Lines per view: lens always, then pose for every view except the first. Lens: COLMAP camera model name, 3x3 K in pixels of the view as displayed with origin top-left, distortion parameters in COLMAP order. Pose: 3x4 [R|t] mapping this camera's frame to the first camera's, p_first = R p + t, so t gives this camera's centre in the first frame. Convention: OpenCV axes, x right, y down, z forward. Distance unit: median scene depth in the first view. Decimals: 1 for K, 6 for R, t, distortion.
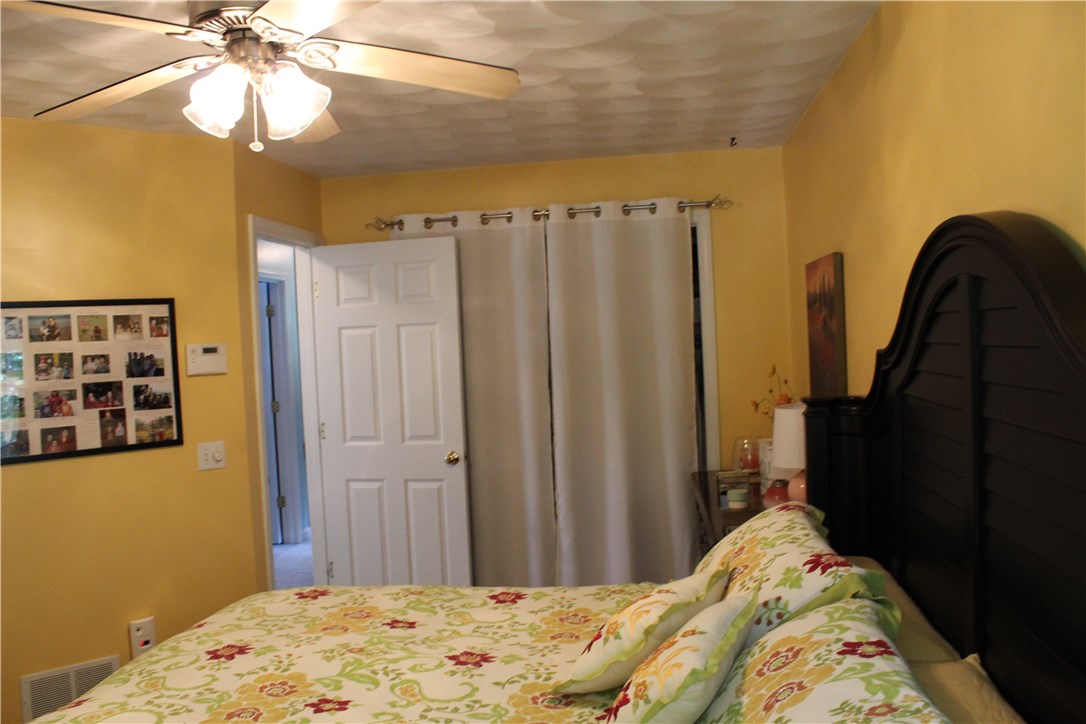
lens RADIAL K [[906.6, 0, 543.0], [0, 906.6, 362.0], [0, 0, 1]] dist [-0.166112, 0.147473]
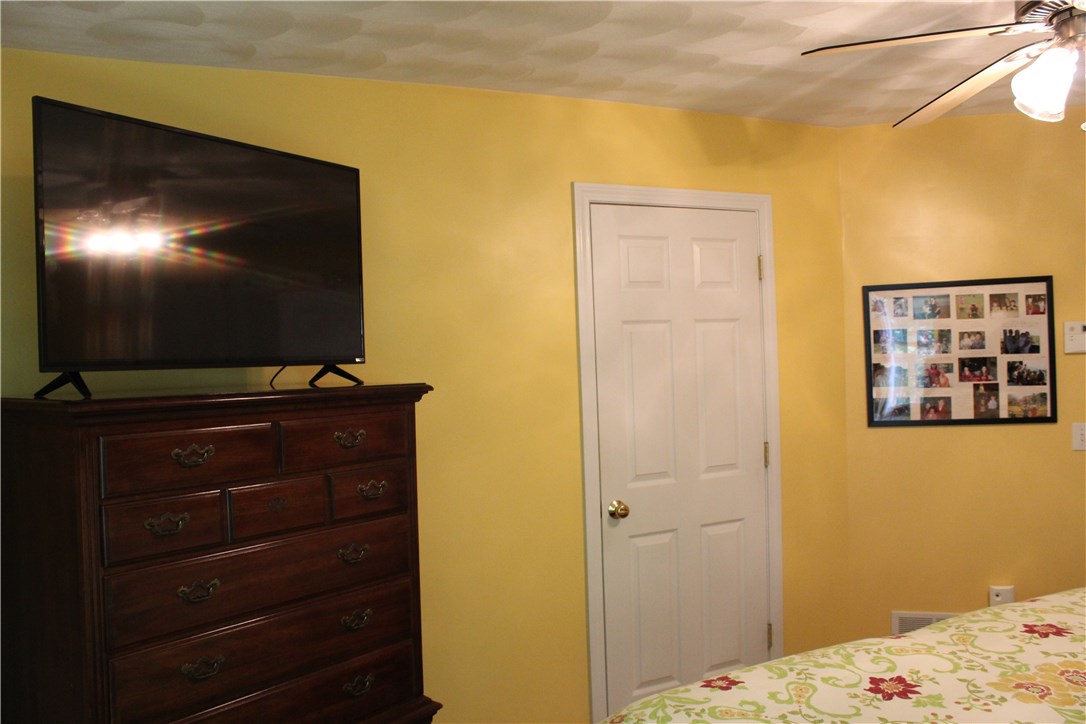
lens RADIAL K [[906.6, 0, 543.0], [0, 906.6, 362.0], [0, 0, 1]] dist [-0.166112, 0.147473]
pose [[0.542599, 0.040776, -0.839002, 0.105505], [-0.009357, 0.999053, 0.042503, -0.011804], [0.839940, -0.015212, 0.542466, -0.019340]]
